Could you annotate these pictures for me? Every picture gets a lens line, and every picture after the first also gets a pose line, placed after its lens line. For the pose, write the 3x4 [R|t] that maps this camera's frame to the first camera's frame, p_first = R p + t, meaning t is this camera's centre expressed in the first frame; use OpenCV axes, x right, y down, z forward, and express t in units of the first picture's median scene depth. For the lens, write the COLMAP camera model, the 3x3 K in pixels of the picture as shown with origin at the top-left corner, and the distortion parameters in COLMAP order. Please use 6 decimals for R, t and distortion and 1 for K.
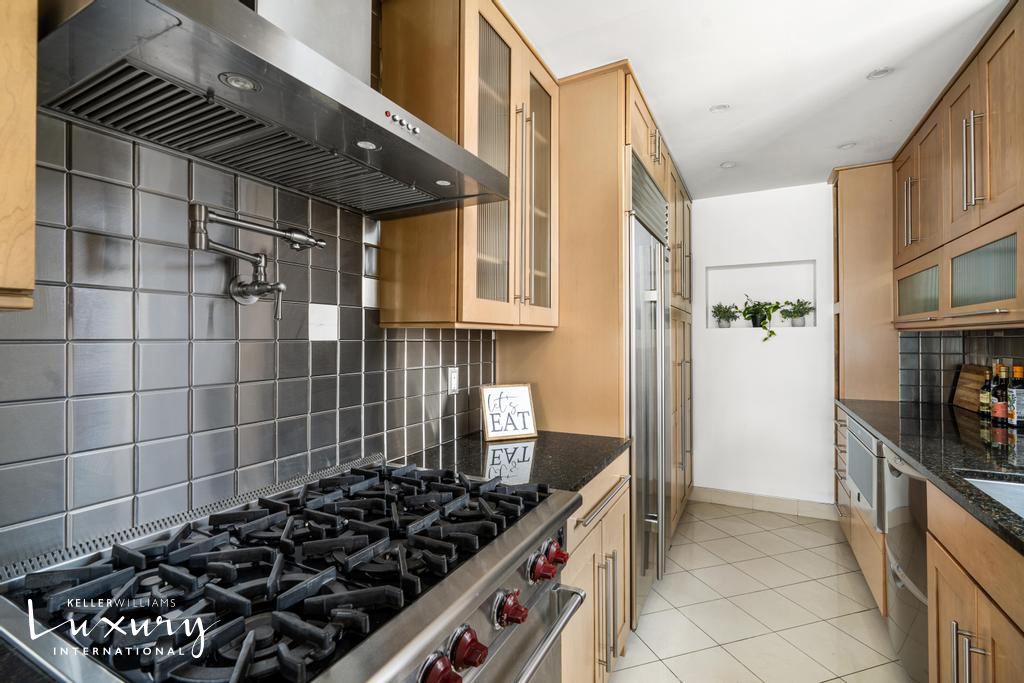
lens RADIAL K [[465.6, 0, 507.4], [0, 465.6, 340.4], [0, 0, 1]] dist [-0.003092, 0.000719]
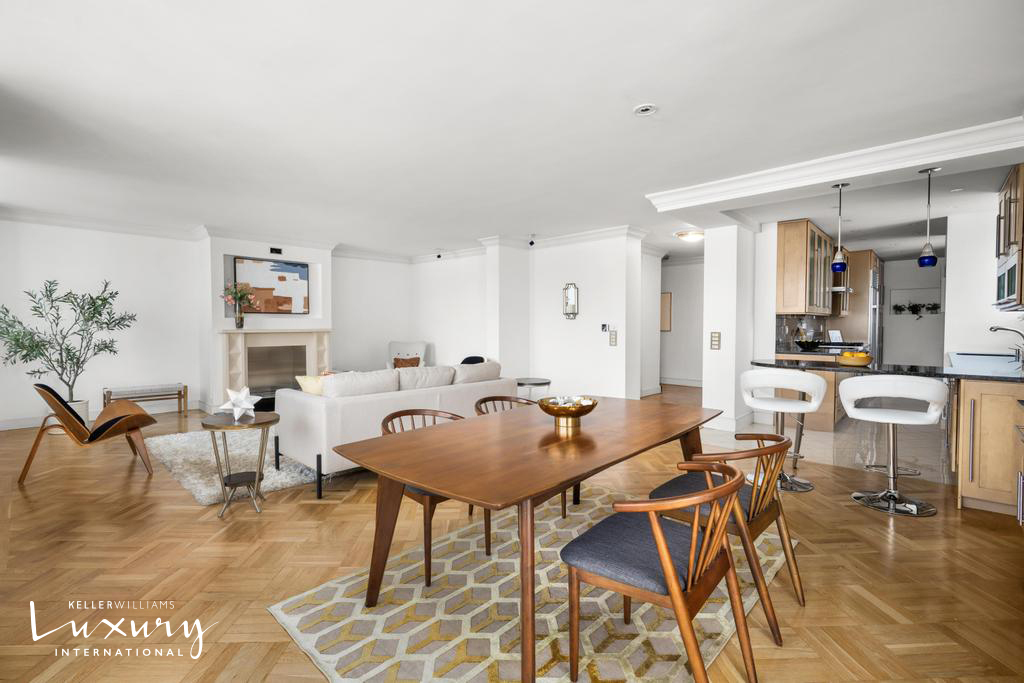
lens RADIAL K [[465.6, 0, 513.6], [0, 465.6, 338.2], [0, 0, 1]] dist [-0.003092, 0.000719]
pose [[0.968168, 0.008010, -0.250173, -0.911370], [-0.000102, 0.999500, 0.031607, 0.021656], [0.250301, -0.030576, 0.967685, -1.941636]]
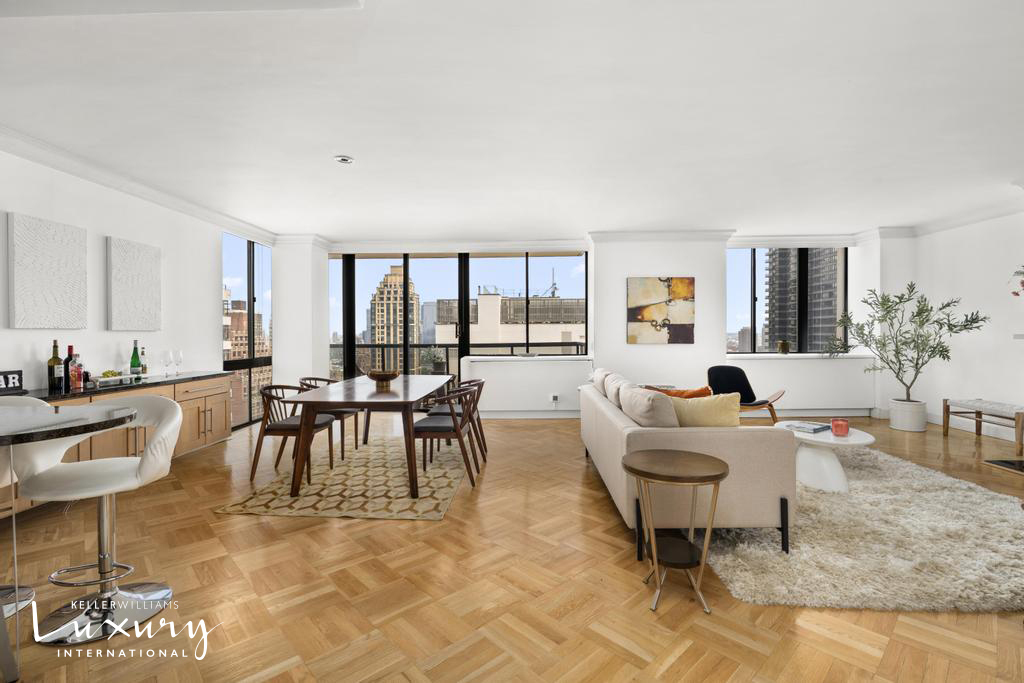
lens RADIAL K [[465.6, 0, 508.2], [0, 465.6, 337.3], [0, 0, 1]] dist [-0.003092, 0.000719]
pose [[-0.895617, 0.011275, -0.444683, -0.780011], [0.007925, 0.999924, 0.009393, 0.031655], [0.444756, 0.004888, -0.895639, -0.132210]]
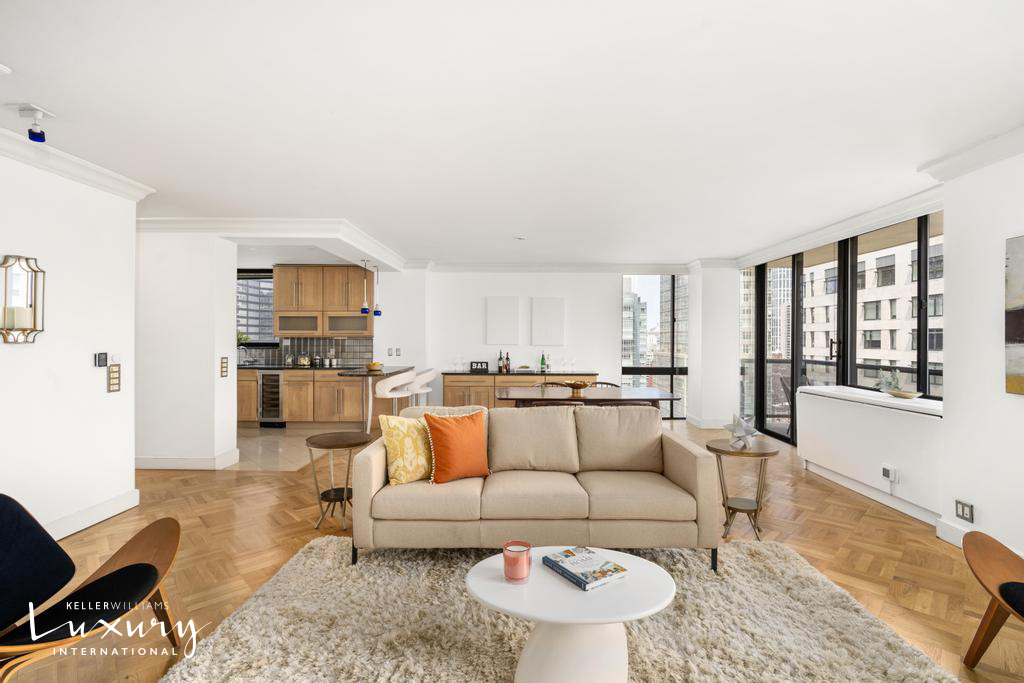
lens RADIAL K [[465.6, 0, 506.8], [0, 465.6, 338.6], [0, 0, 1]] dist [-0.003092, 0.000719]
pose [[-0.458103, -0.000428, 0.888899, -2.203128], [-0.004644, 0.999987, -0.001912, -0.005337], [-0.888887, -0.005003, -0.458099, -0.423876]]
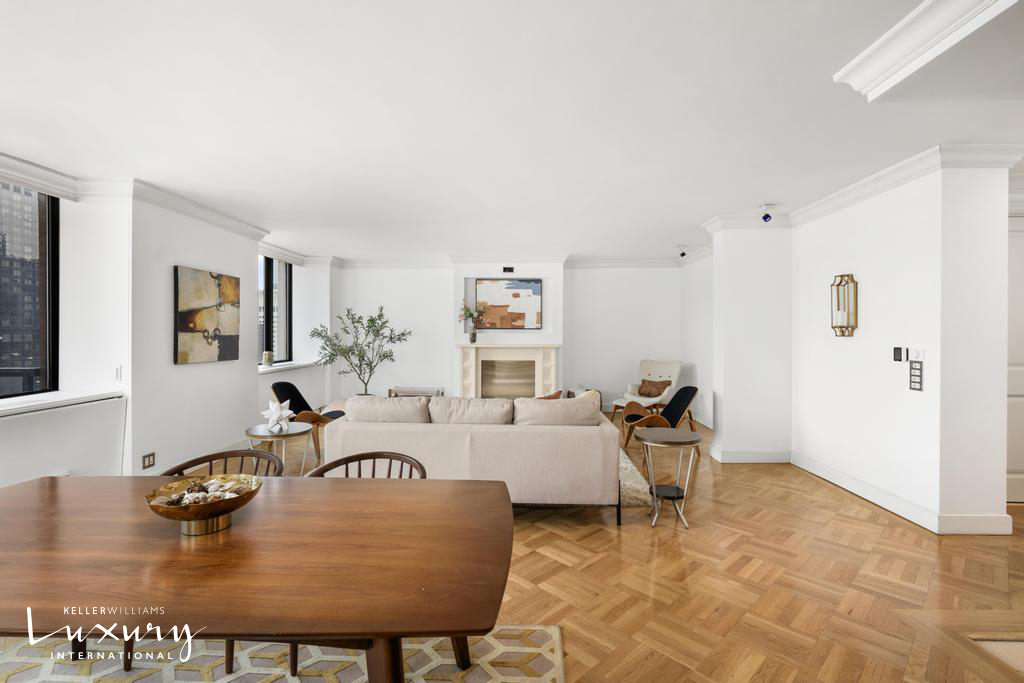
lens RADIAL K [[465.6, 0, 516.2], [0, 465.6, 329.4], [0, 0, 1]] dist [-0.003092, 0.000719]
pose [[0.457121, -0.005380, -0.889388, -0.546009], [-0.000906, 0.999978, -0.006514, -0.004282], [0.889404, 0.003784, 0.457107, -1.232627]]
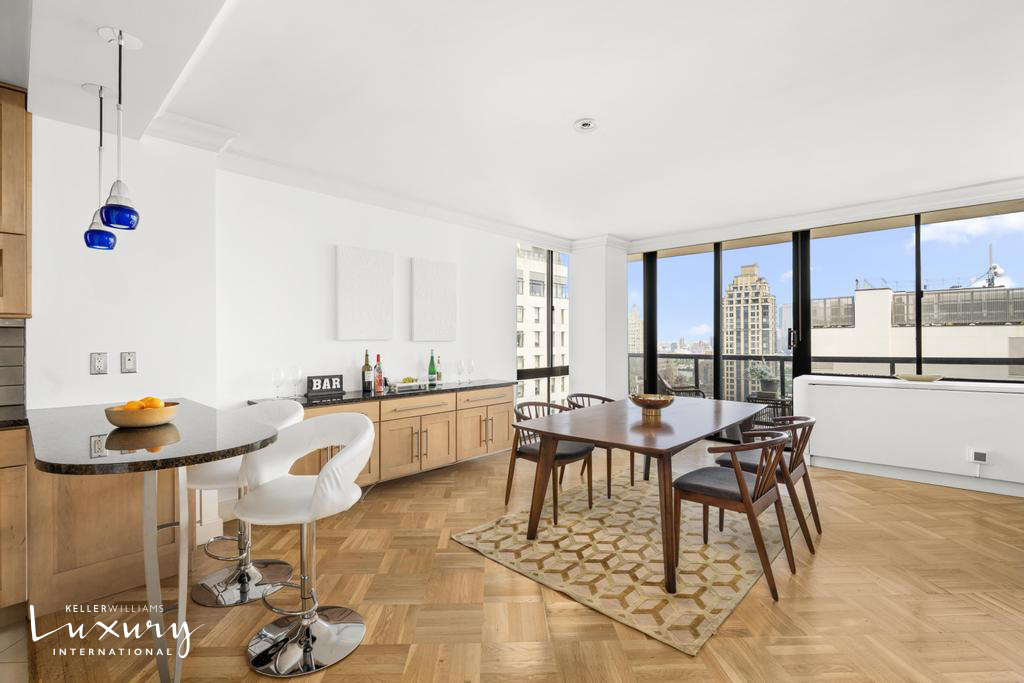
lens RADIAL K [[465.6, 0, 510.7], [0, 465.6, 337.2], [0, 0, 1]] dist [-0.003092, 0.000719]
pose [[-0.969525, 0.008079, 0.244858, -0.969641], [0.006229, 0.999946, -0.008332, 0.021034], [-0.244912, -0.006553, -0.969523, -0.383179]]
